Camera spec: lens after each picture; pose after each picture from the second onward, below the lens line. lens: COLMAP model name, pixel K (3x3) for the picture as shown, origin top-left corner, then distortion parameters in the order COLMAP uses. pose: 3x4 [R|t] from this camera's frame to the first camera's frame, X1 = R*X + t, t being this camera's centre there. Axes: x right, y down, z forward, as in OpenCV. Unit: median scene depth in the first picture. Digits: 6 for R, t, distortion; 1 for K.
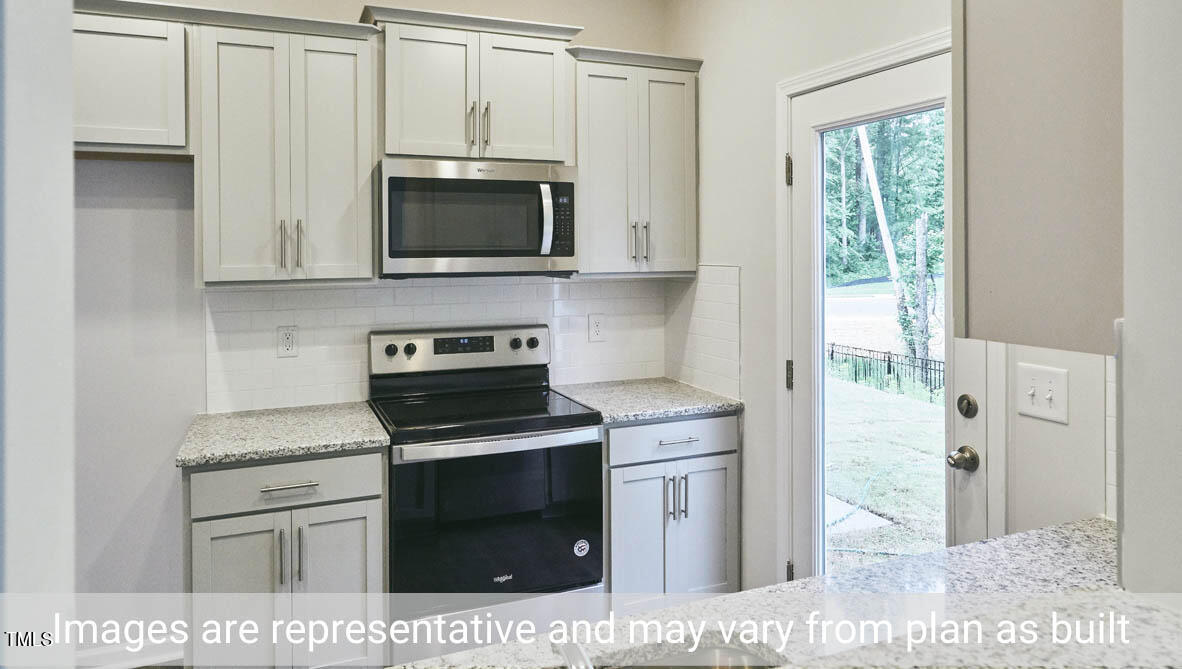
lens RADIAL K [[742.6, 0, 574.1], [0, 742.6, 257.9], [0, 0, 1]] dist [-0.003904, -0.002289]
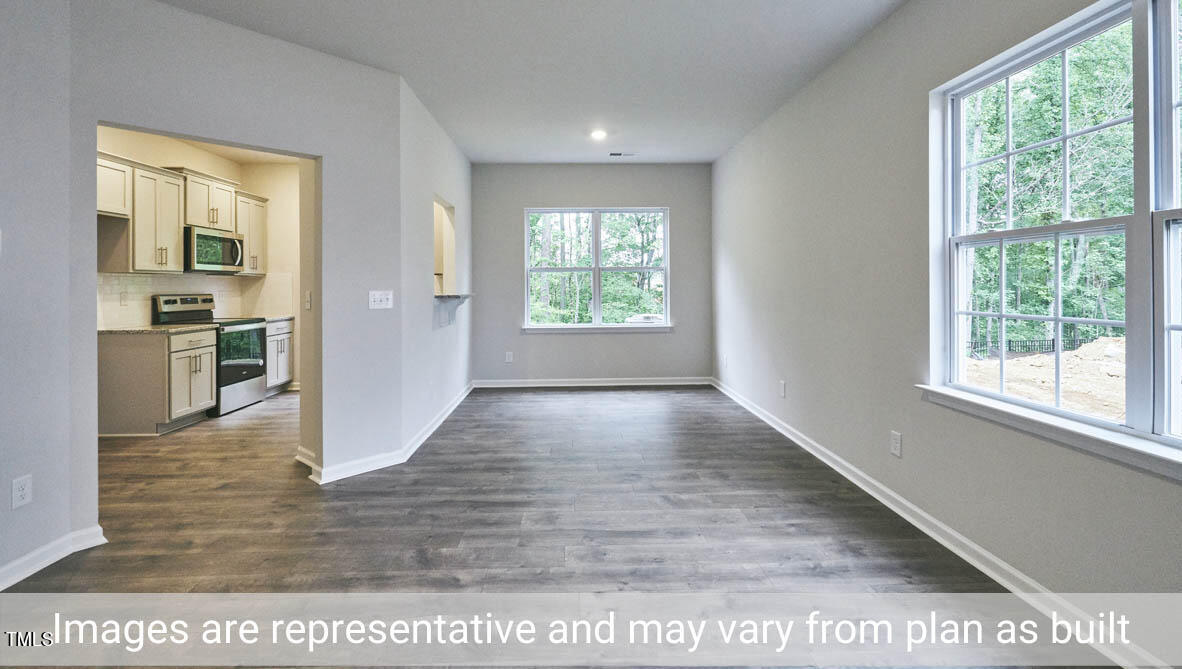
lens RADIAL K [[526.8, 0, 583.2], [0, 526.8, 282.9], [0, 0, 1]] dist [-0.000523, 0.001592]
pose [[0.358987, 0.006544, 0.933320, -1.442767], [0.016527, 0.999774, -0.013367, 0.112071], [-0.933196, 0.020223, 0.358798, -0.940672]]
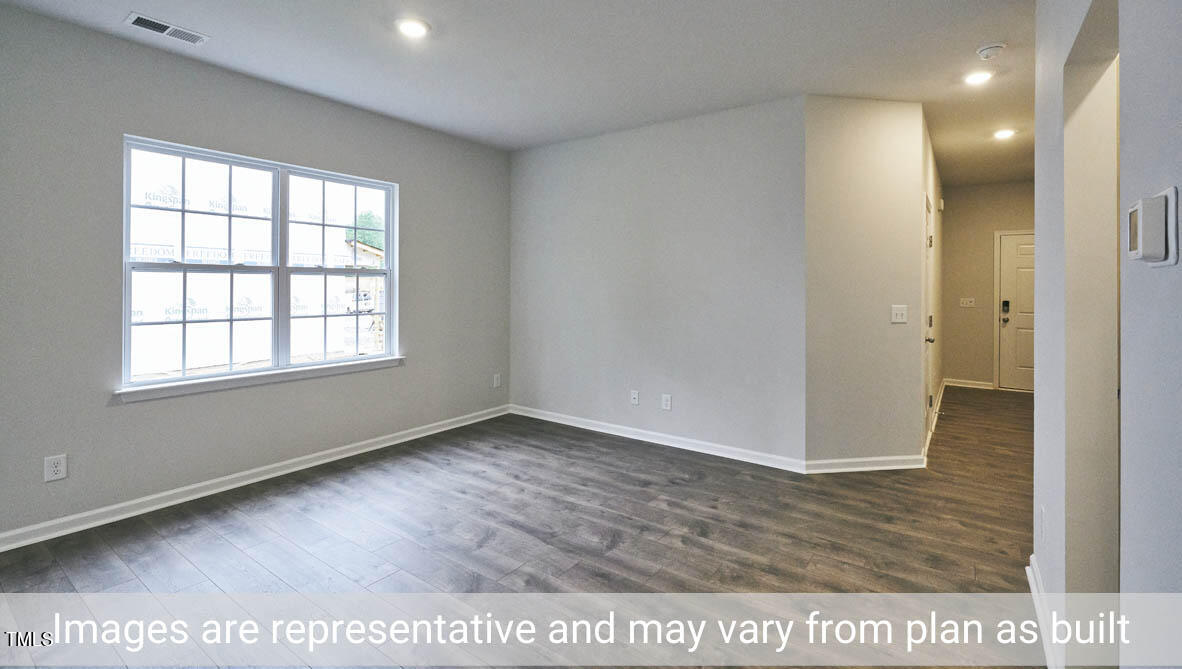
lens RADIAL K [[526.8, 0, 590.3], [0, 526.8, 278.3], [0, 0, 1]] dist [-0.000523, 0.001592]
pose [[-0.847006, -0.006758, -0.531540, -0.593310], [-0.009936, 0.999946, 0.003119, 0.052793], [0.531490, 0.007923, -0.847027, 0.230570]]
